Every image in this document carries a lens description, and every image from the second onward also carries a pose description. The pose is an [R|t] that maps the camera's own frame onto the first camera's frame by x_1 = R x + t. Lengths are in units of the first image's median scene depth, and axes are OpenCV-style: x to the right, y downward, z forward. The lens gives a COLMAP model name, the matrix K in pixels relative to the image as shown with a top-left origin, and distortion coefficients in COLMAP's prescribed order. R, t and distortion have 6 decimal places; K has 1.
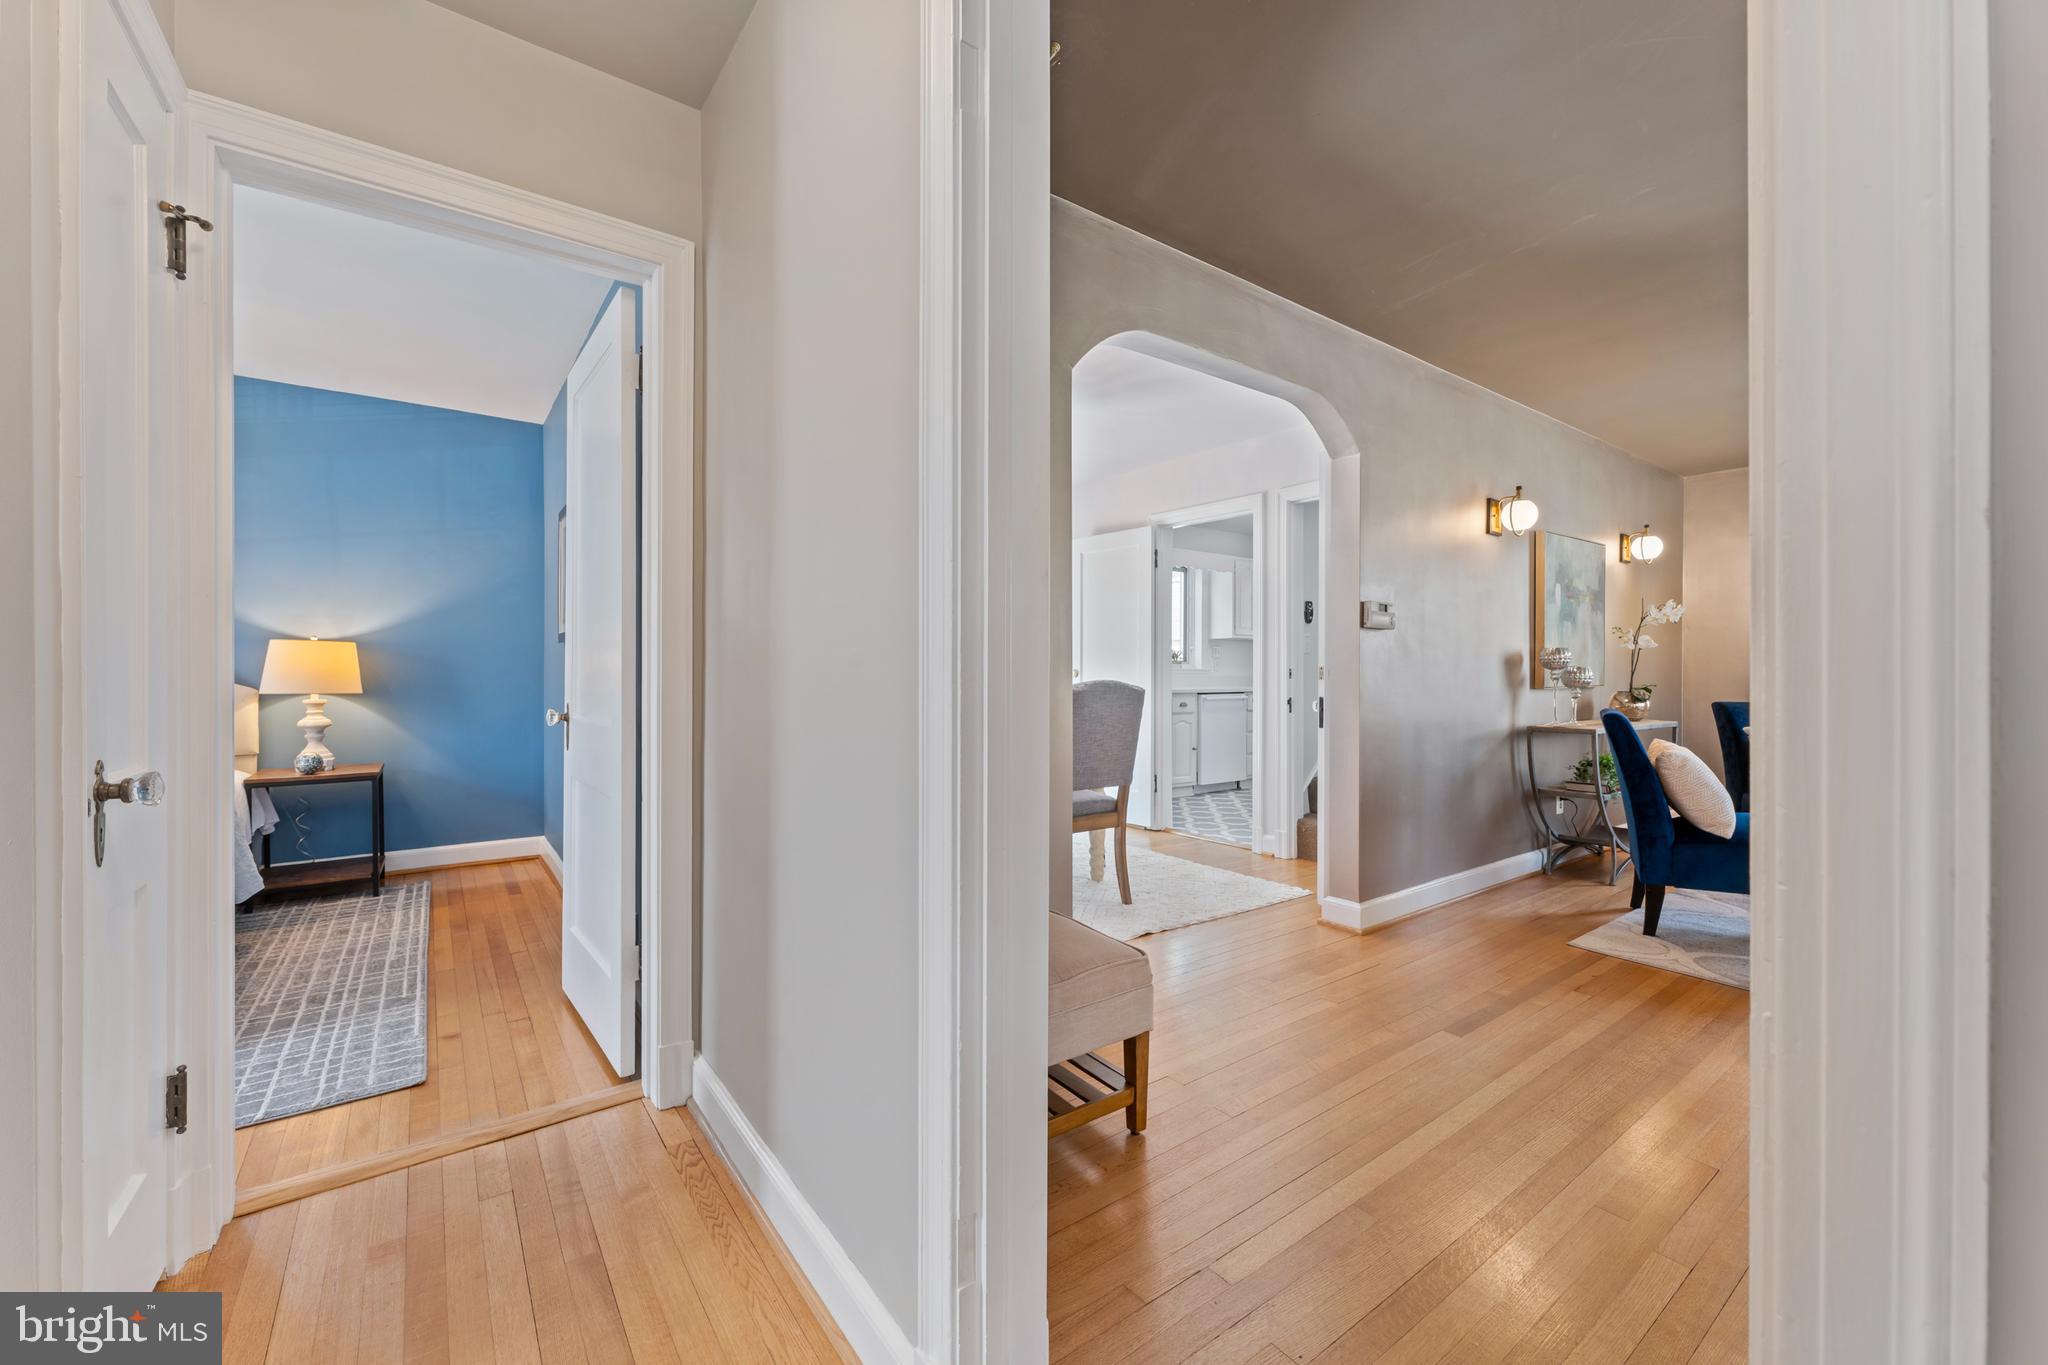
lens RADIAL K [[821.7, 0, 1017.8], [0, 821.7, 669.7], [0, 0, 1]] dist [-0.005232, 0.000514]
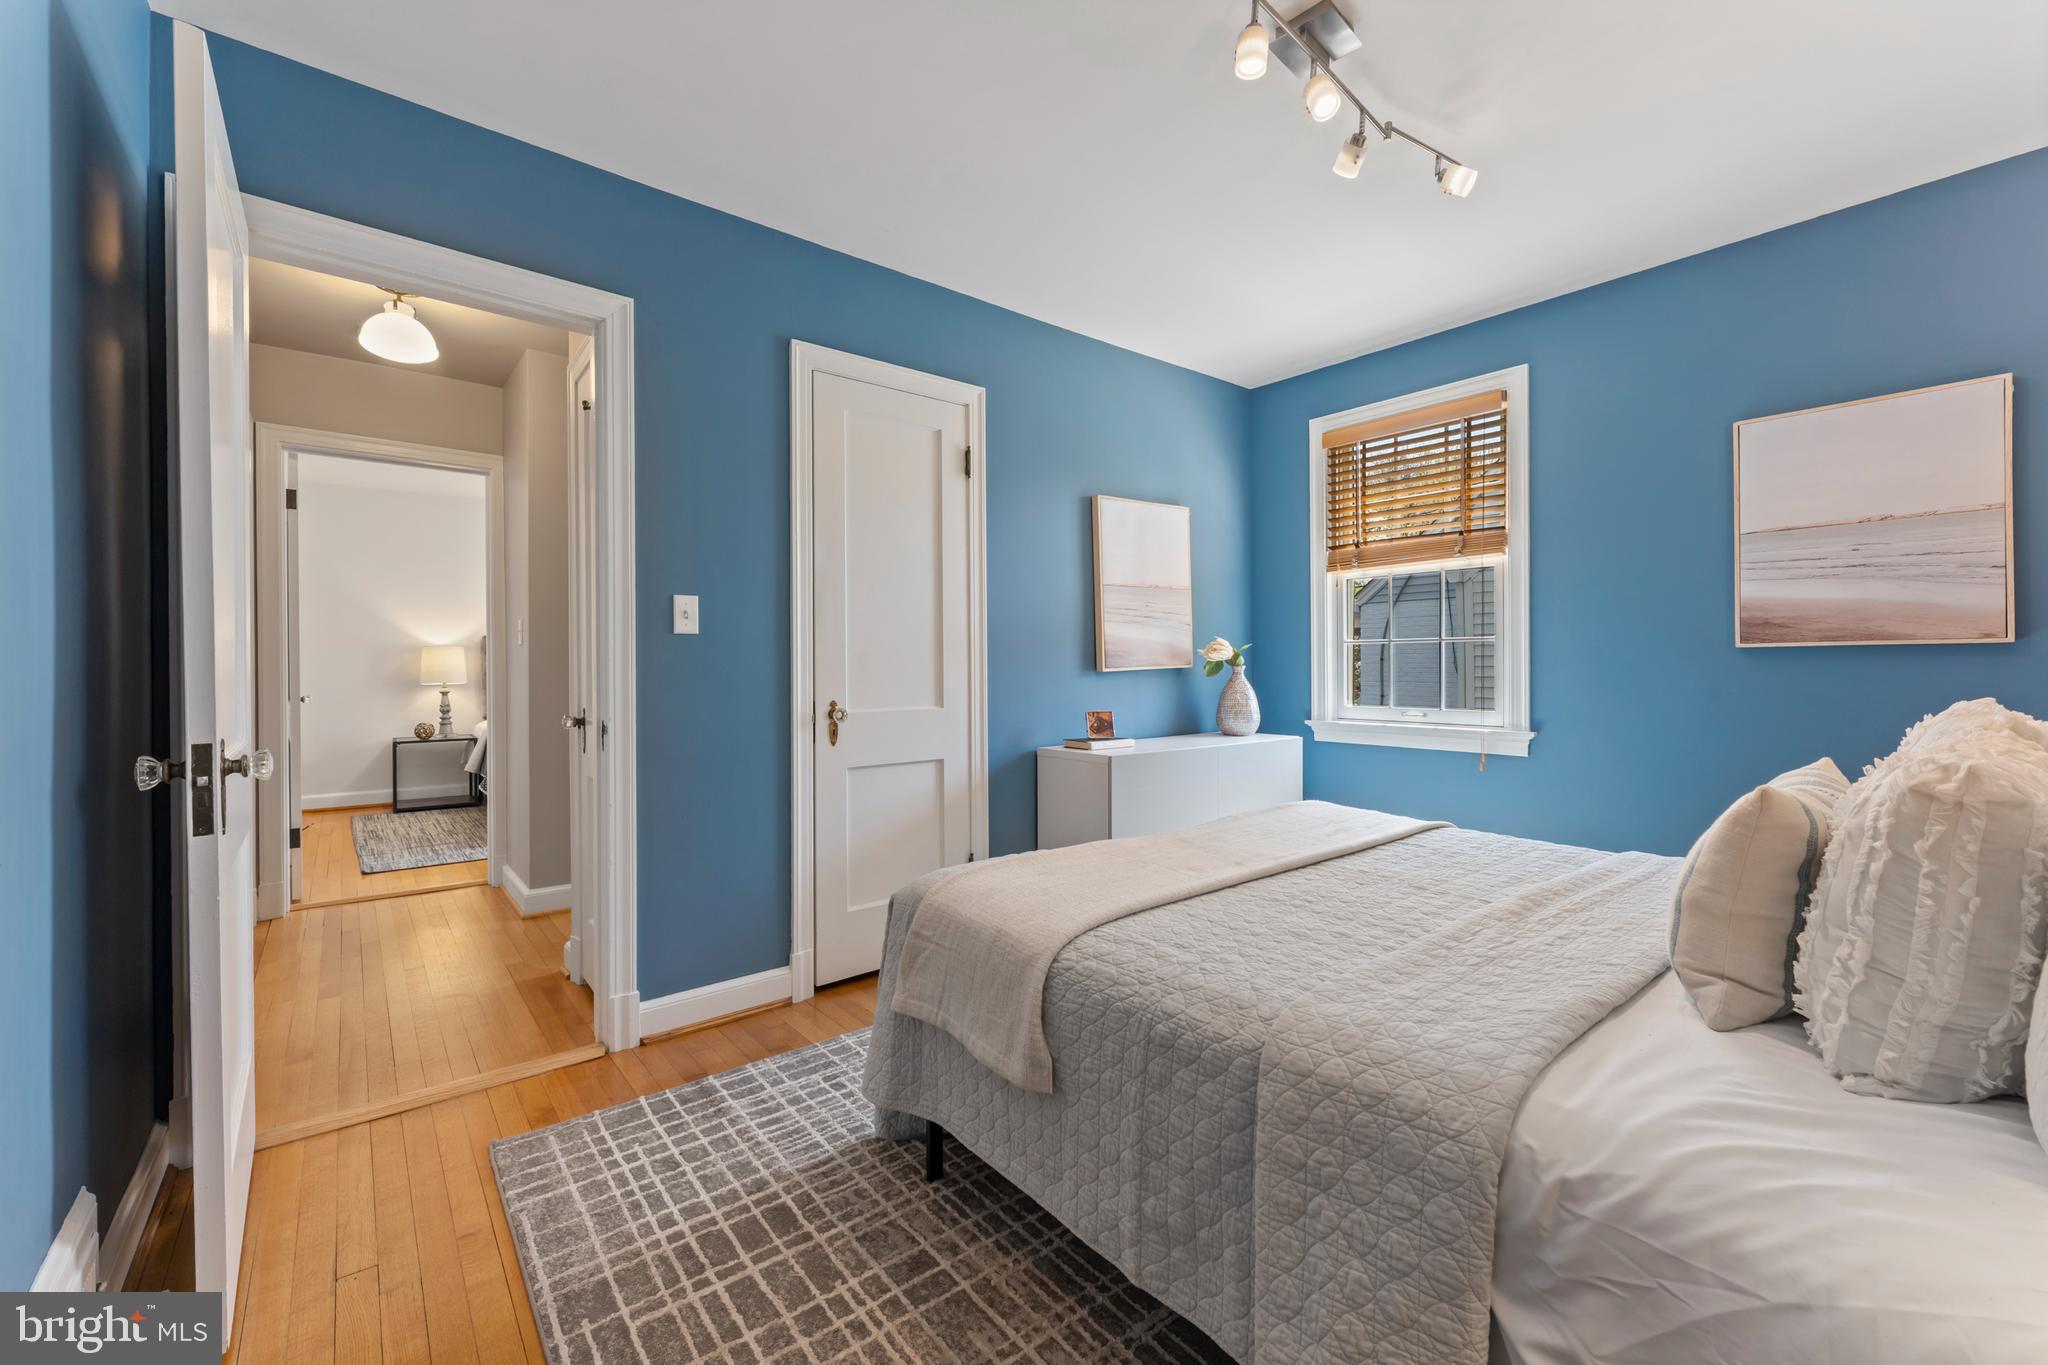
lens RADIAL K [[821.7, 0, 1029.8], [0, 821.7, 680.2], [0, 0, 1]] dist [-0.005232, 0.000514]
pose [[-0.997788, 0.014507, -0.064874, -1.095510], [0.013778, 0.999837, 0.011664, -0.002028], [0.065033, 0.010744, -0.997825, 1.669693]]
